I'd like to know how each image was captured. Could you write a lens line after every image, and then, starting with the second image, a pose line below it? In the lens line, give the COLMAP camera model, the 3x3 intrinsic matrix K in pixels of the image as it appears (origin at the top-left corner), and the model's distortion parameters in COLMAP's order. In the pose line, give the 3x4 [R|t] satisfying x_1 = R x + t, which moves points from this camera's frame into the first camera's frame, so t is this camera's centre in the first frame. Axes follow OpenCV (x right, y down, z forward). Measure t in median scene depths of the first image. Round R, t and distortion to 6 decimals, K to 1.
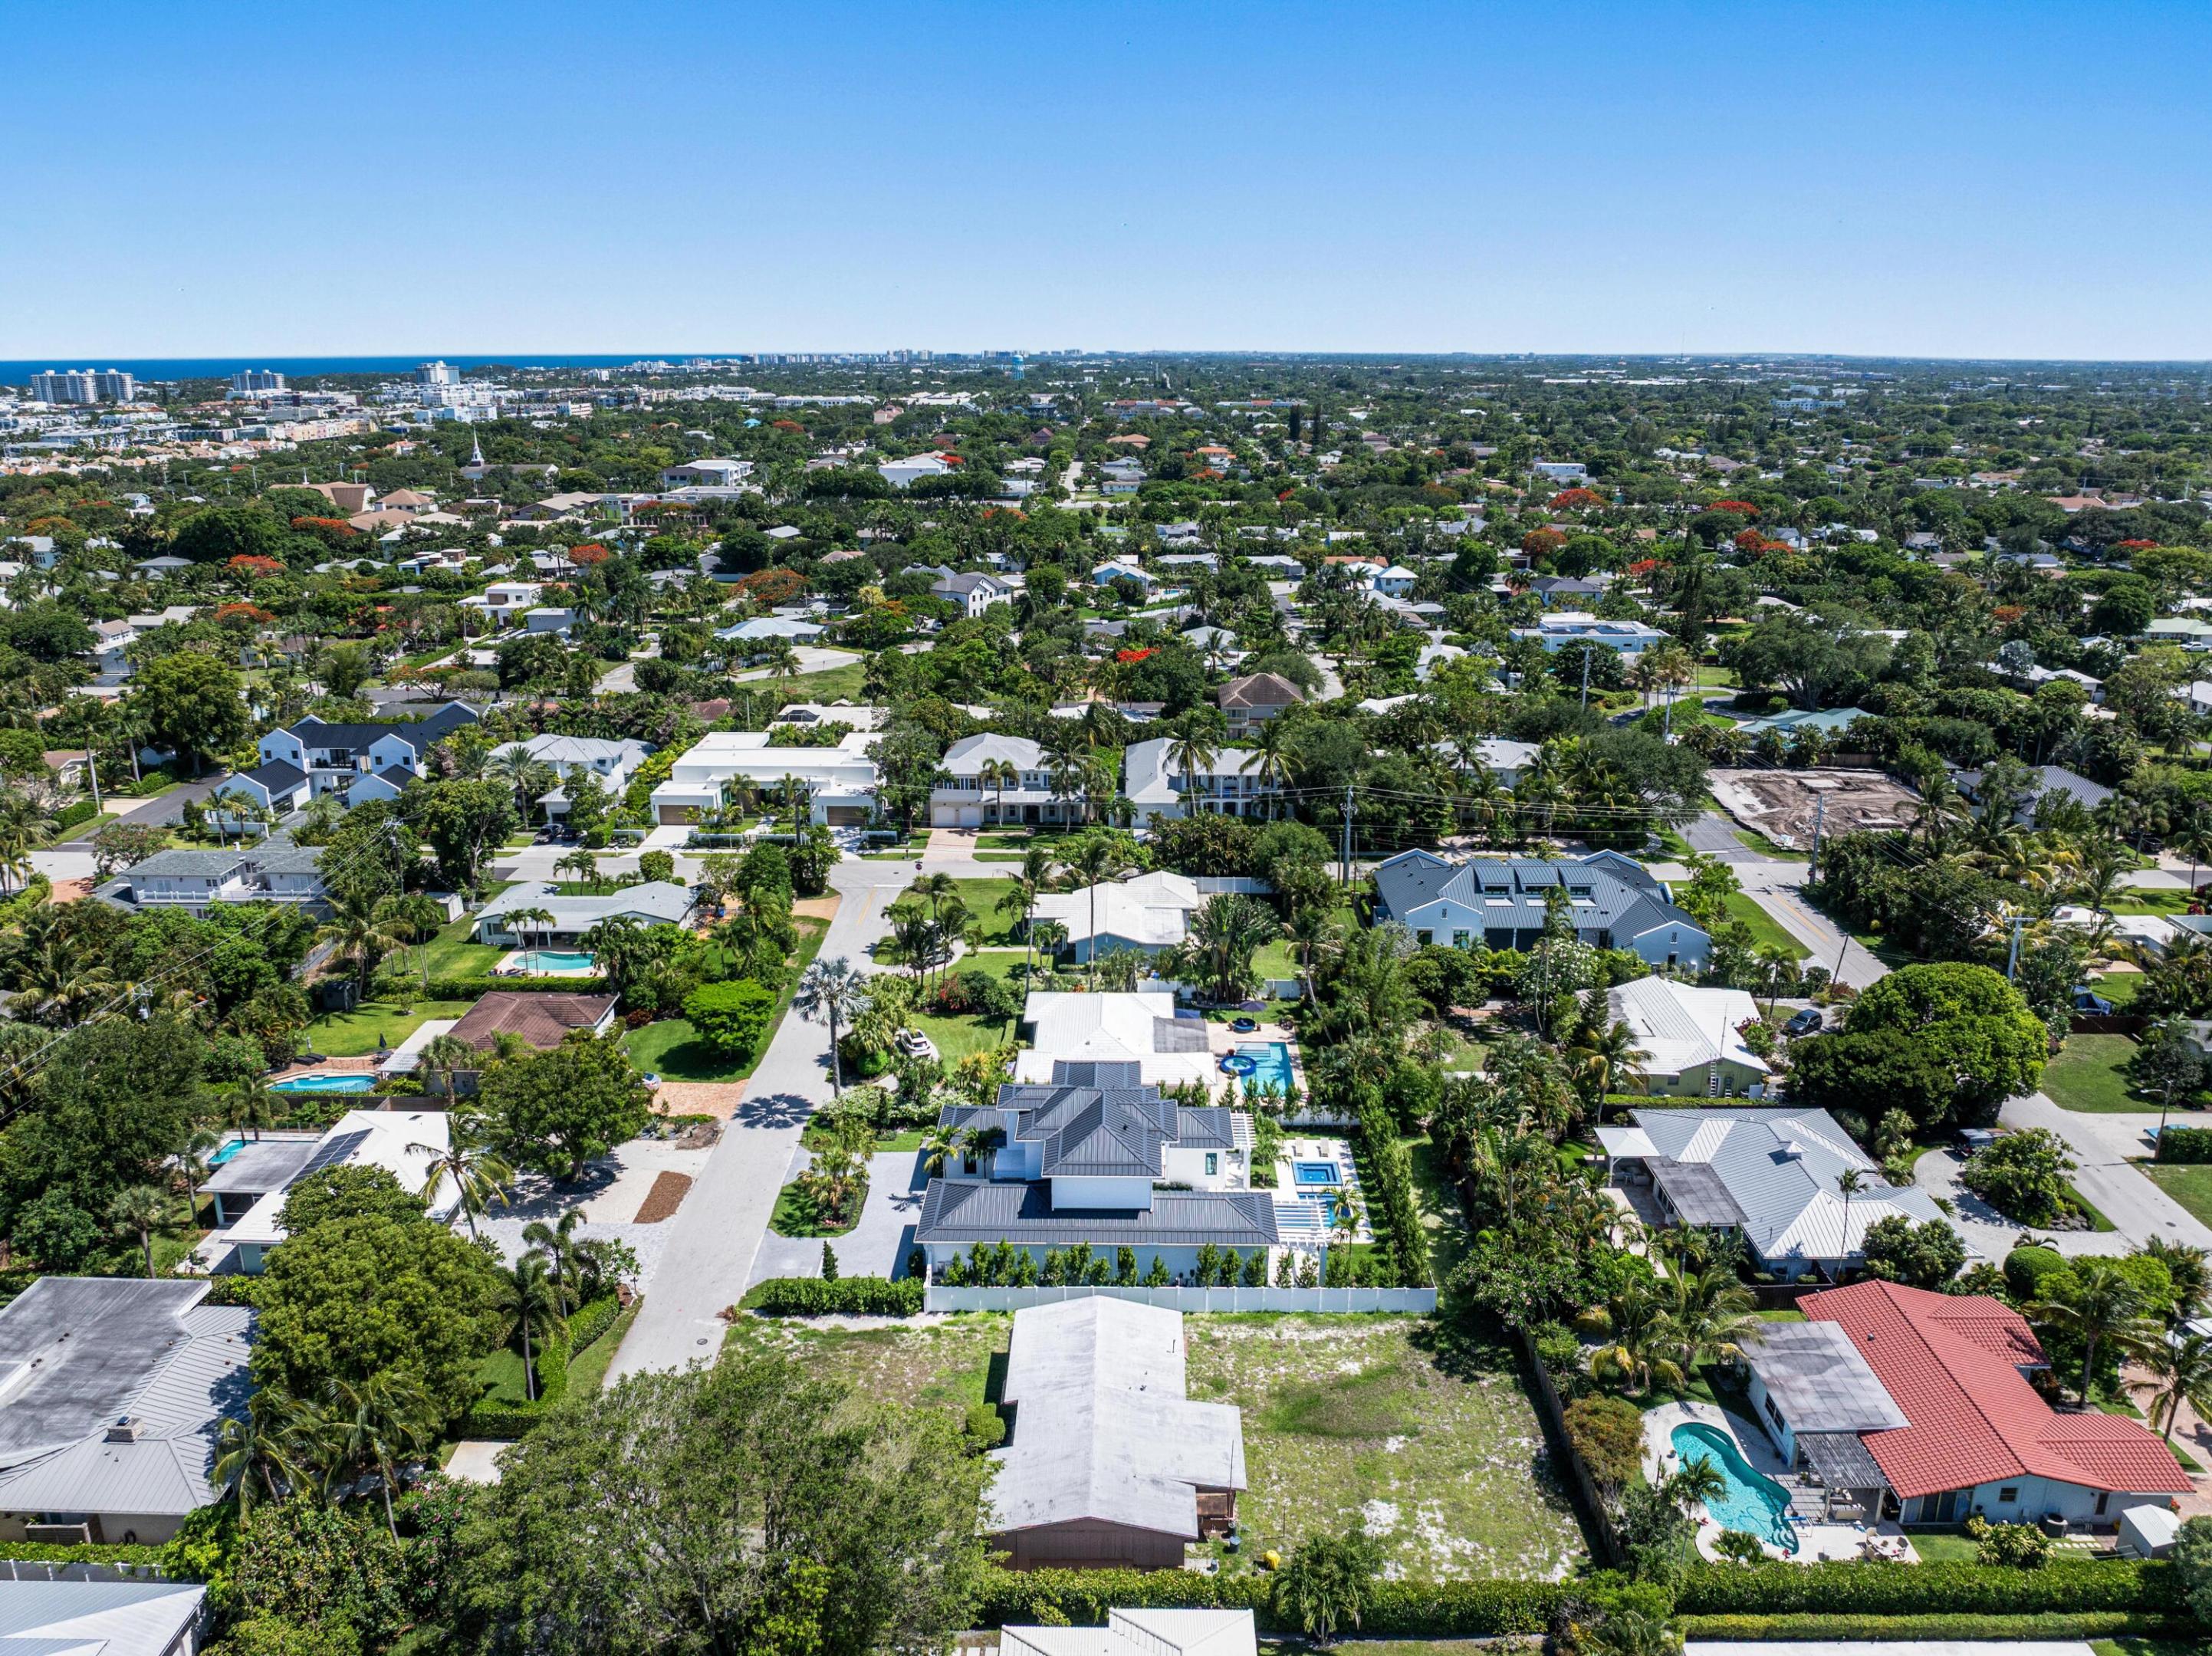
lens RADIAL K [[1573.0, 0, 1116.3], [0, 1573.0, 786.5], [0, 0, 1]] dist [-0.038670, 0.001578]
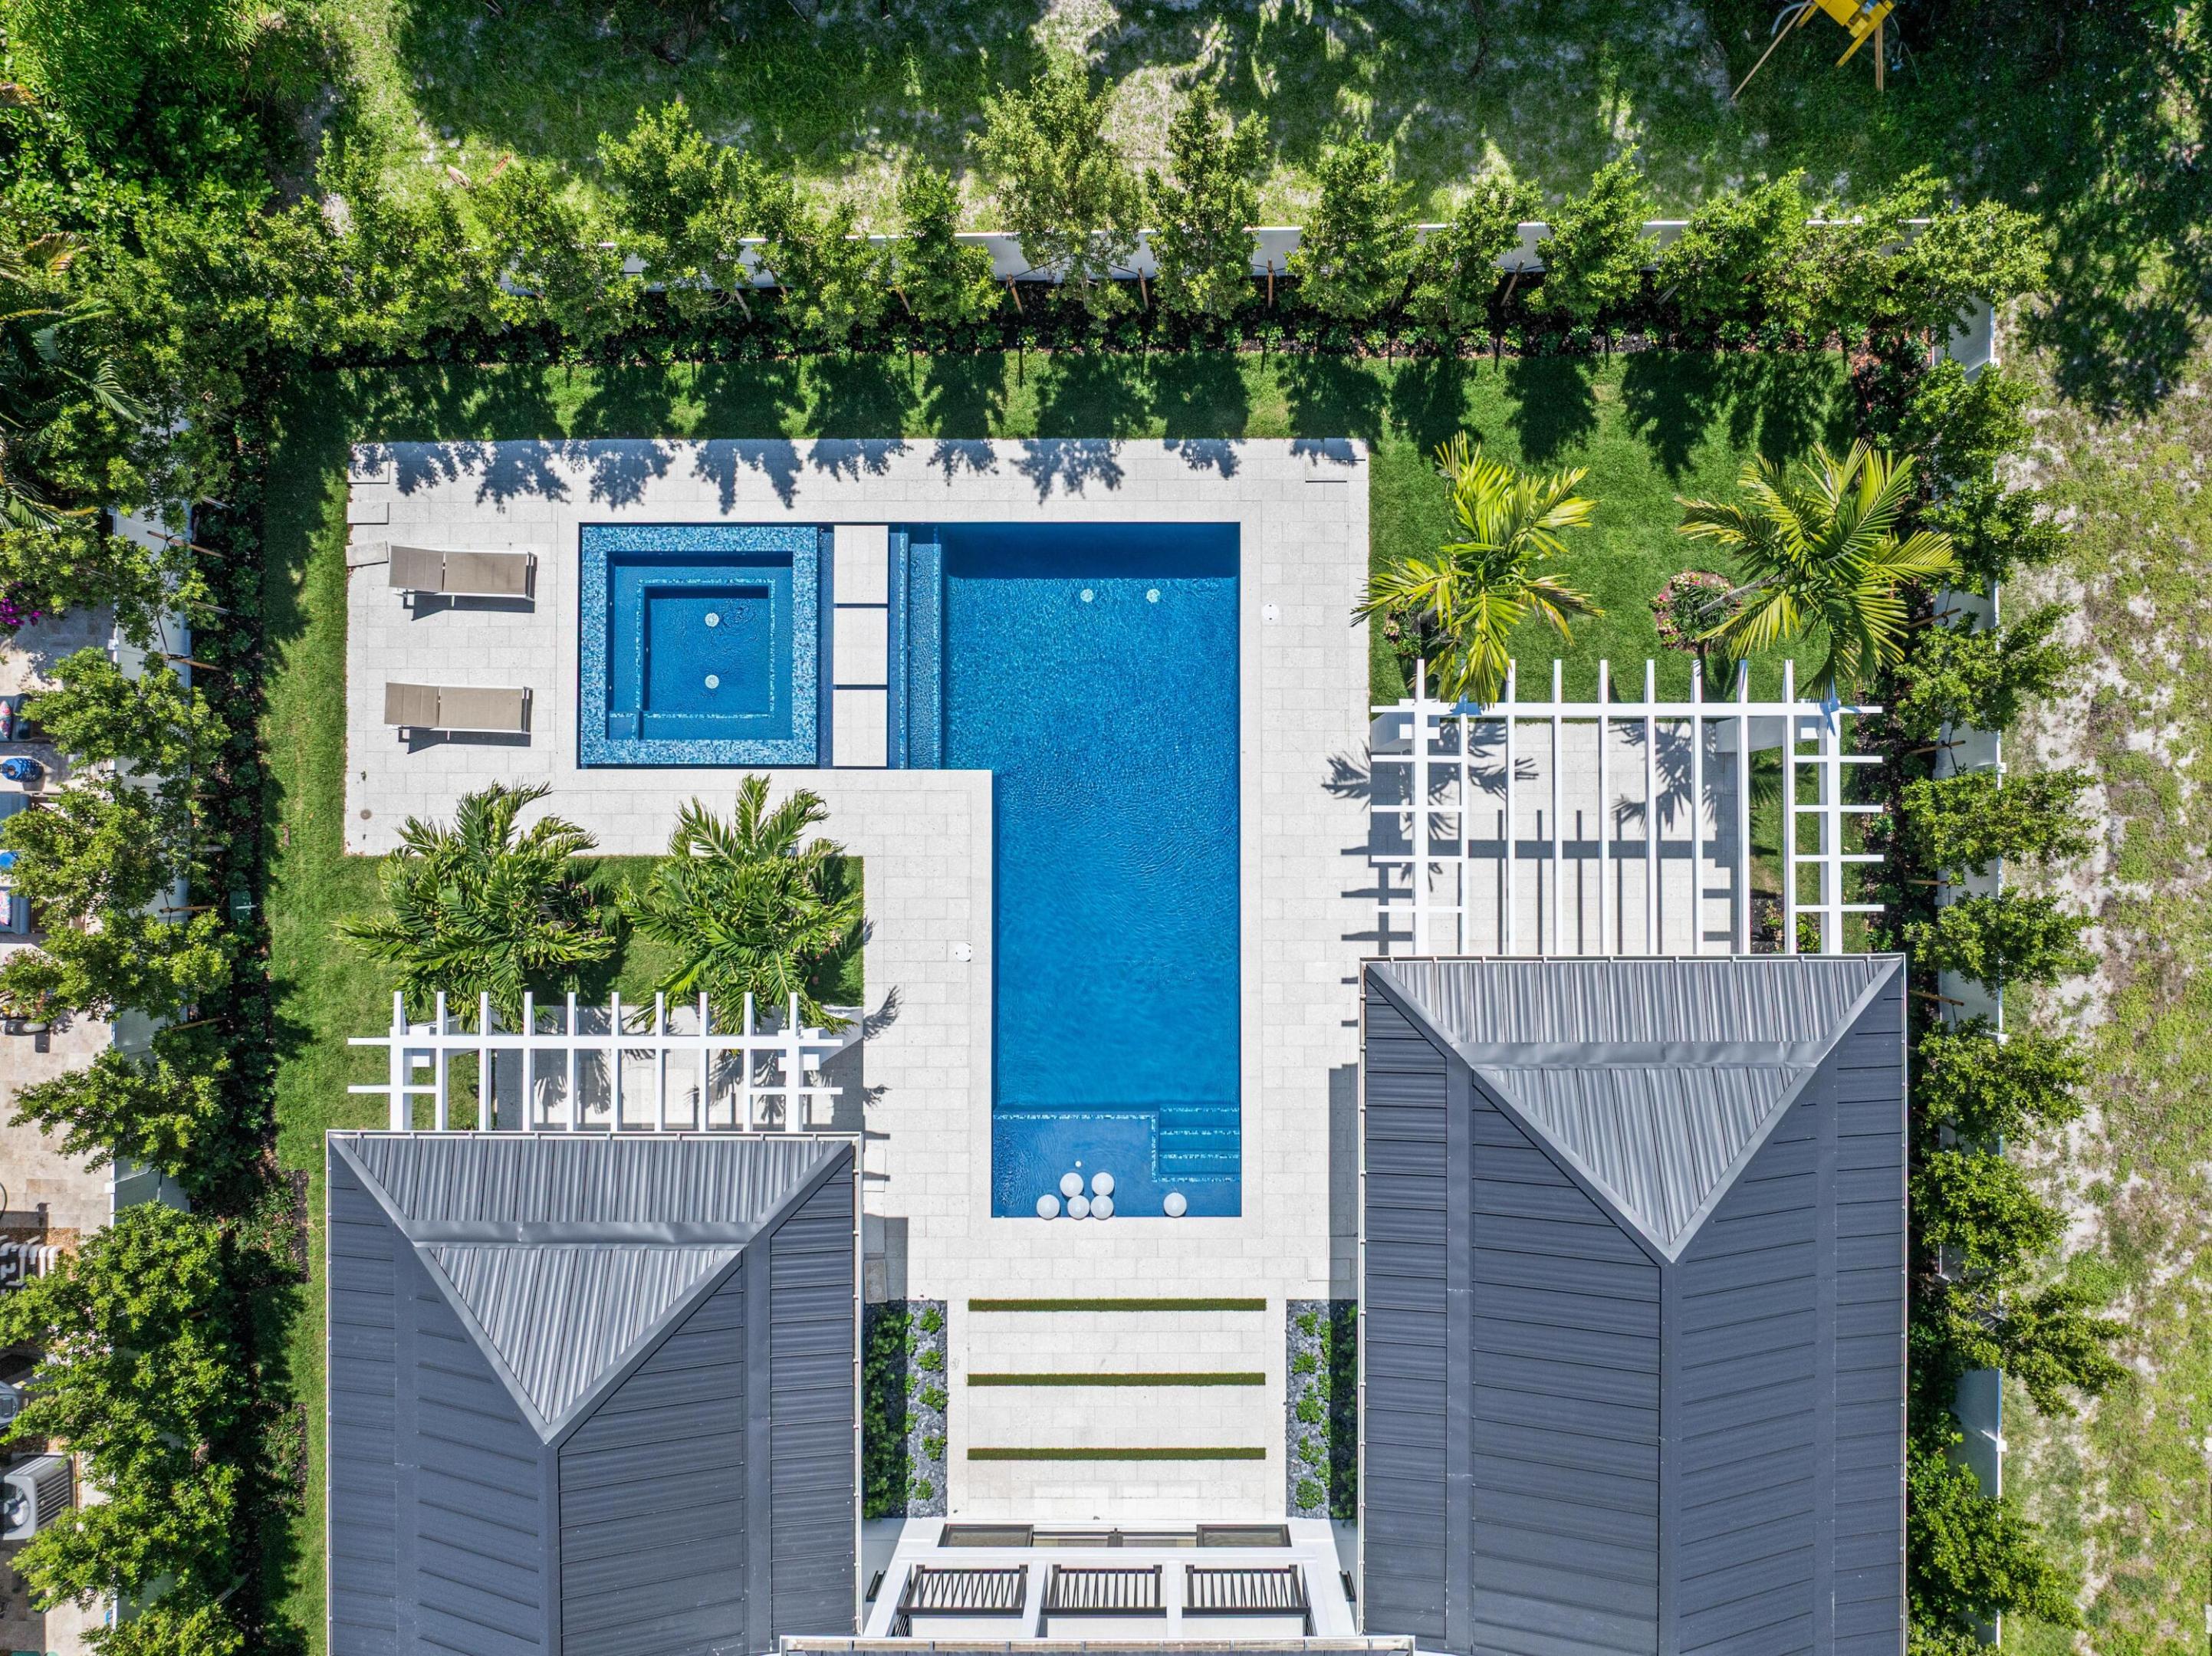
lens RADIAL K [[1588.3, 0, 1184.0], [0, 1588.3, 838.3], [0, 0, 1]] dist [-0.030084, 0.002912]
pose [[-0.010161, -0.999906, 0.009250, 0.074163], [0.262493, 0.006259, 0.964914, 0.054619], [-0.964881, 0.012233, 0.262404, 0.650146]]
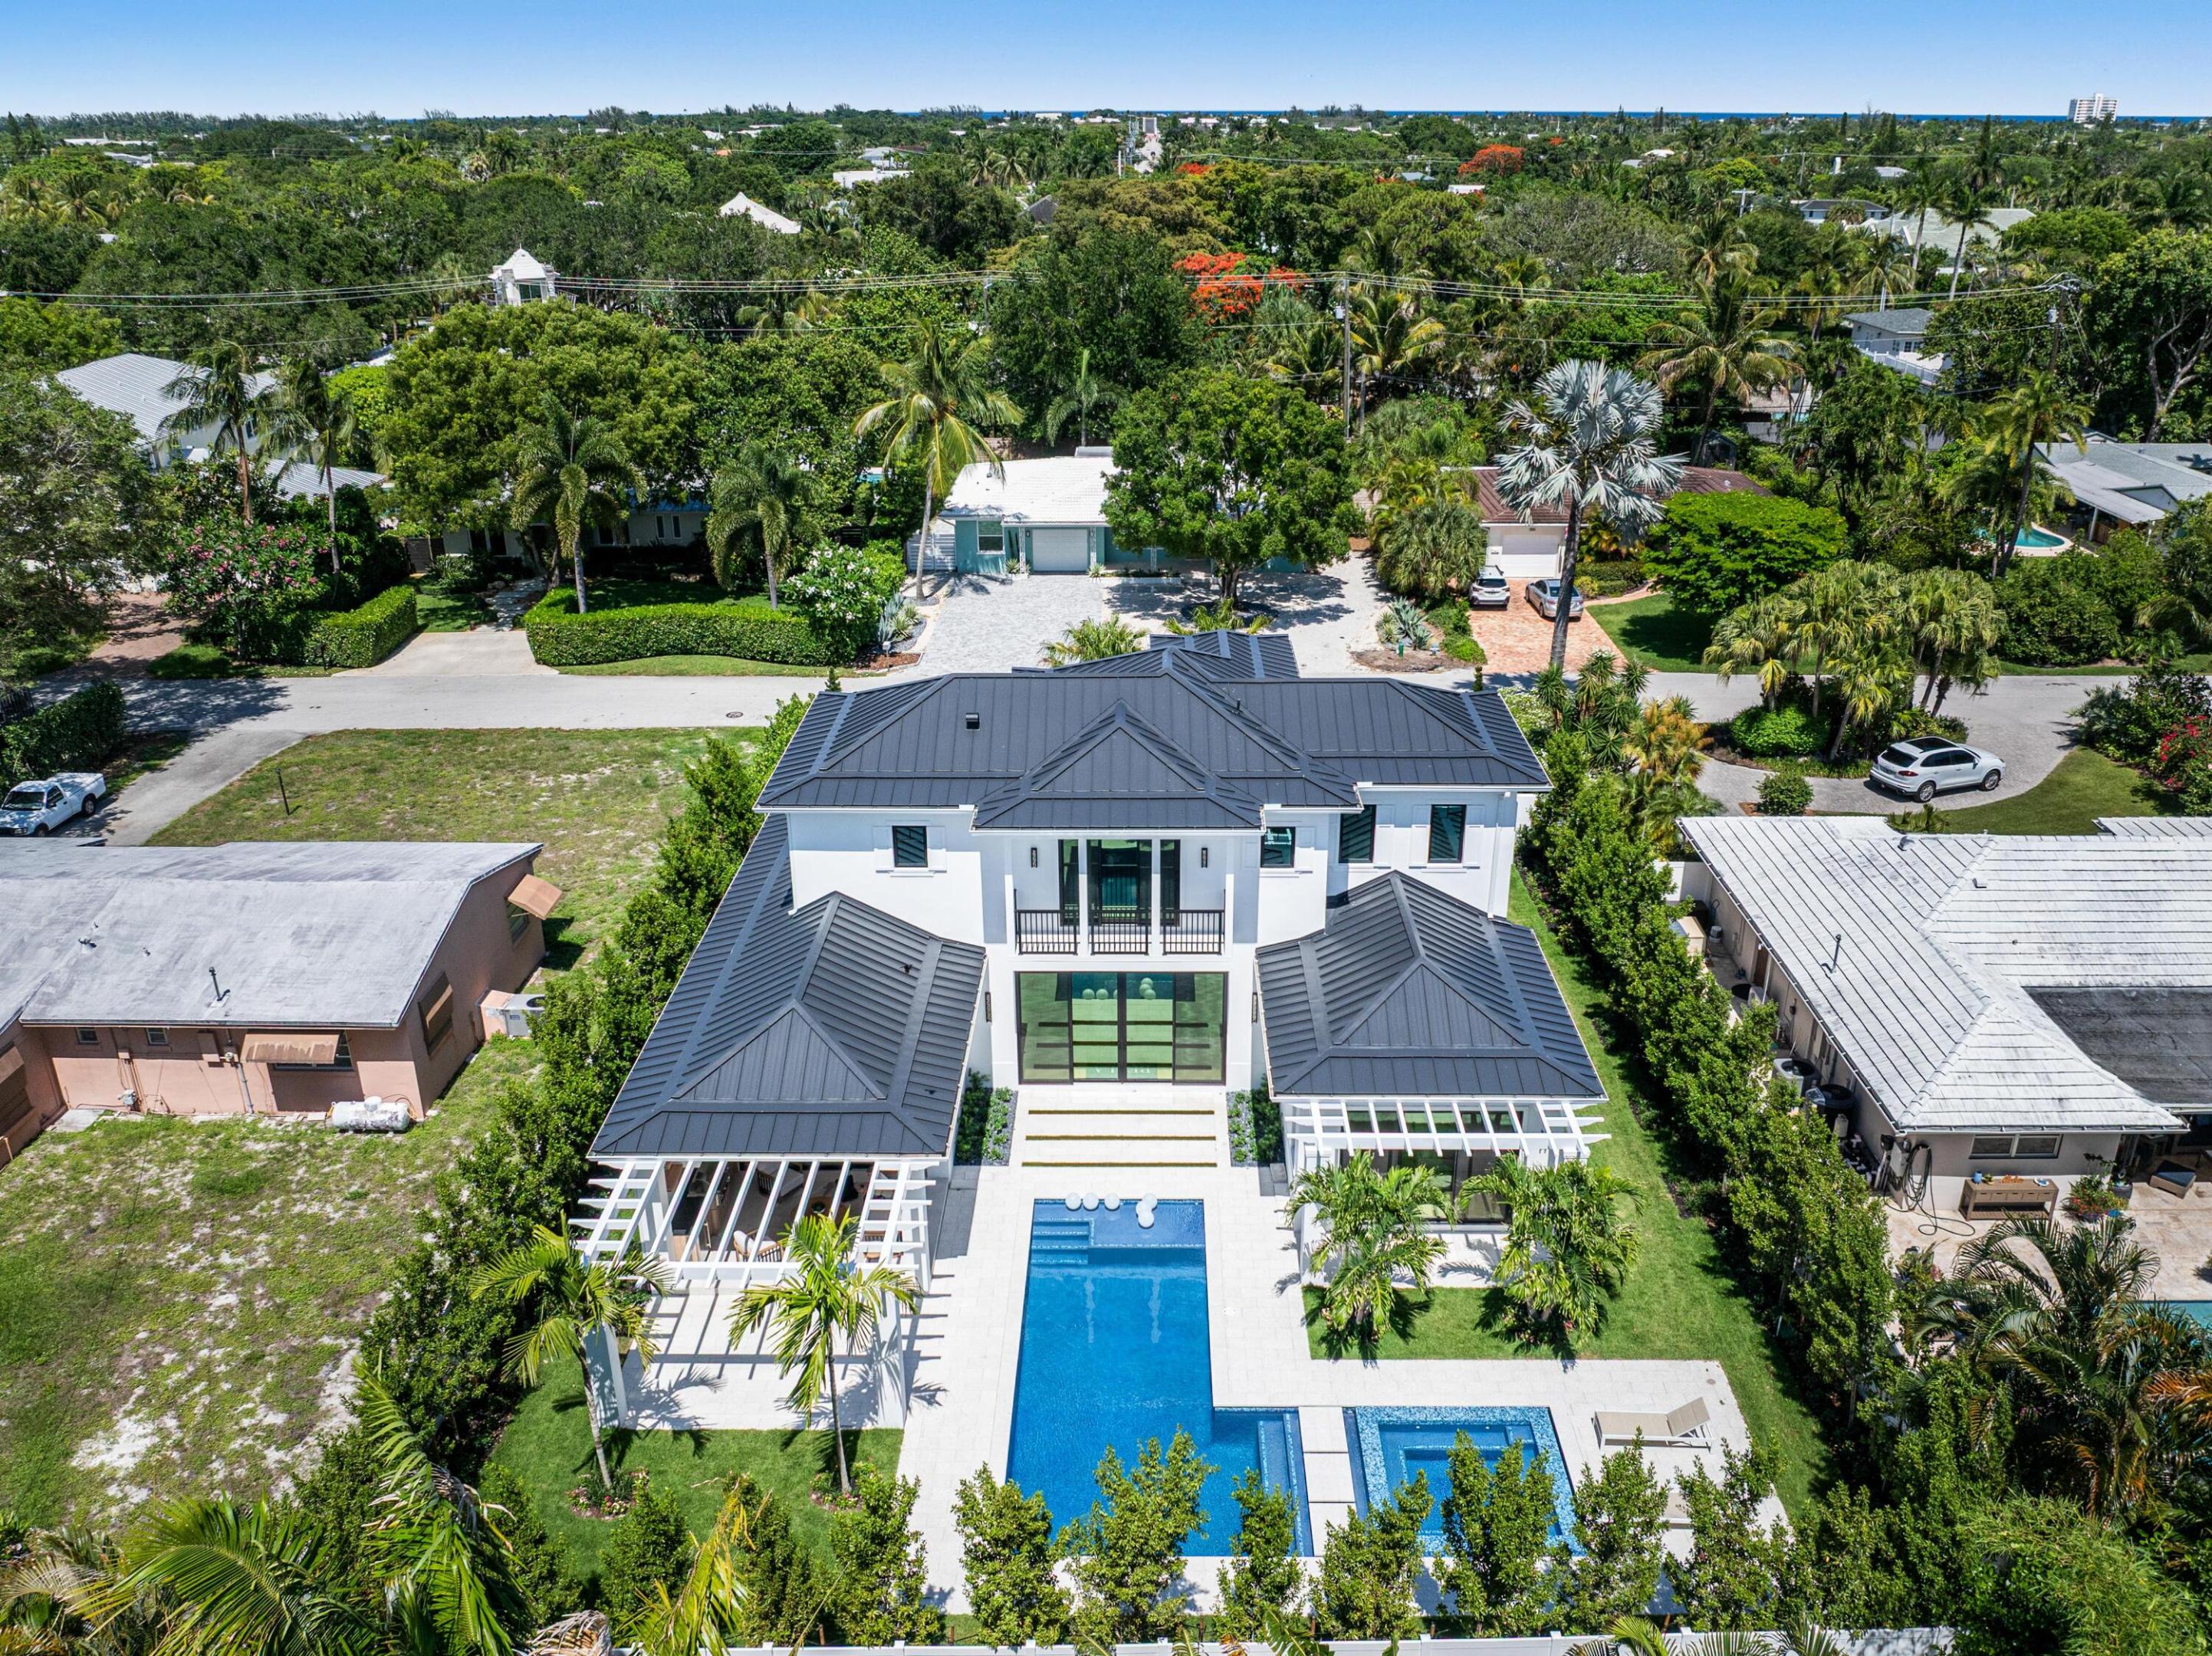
lens RADIAL K [[1752.3, 0, 1140.3], [0, 1752.3, 835.5], [0, 0, 1]] dist [-0.038750, -0.005421]
pose [[0.004183, 0.386012, -0.922484, 0.235717], [-0.266760, 0.889494, 0.370998, 0.060587], [0.963754, 0.244530, 0.106693, 0.659764]]
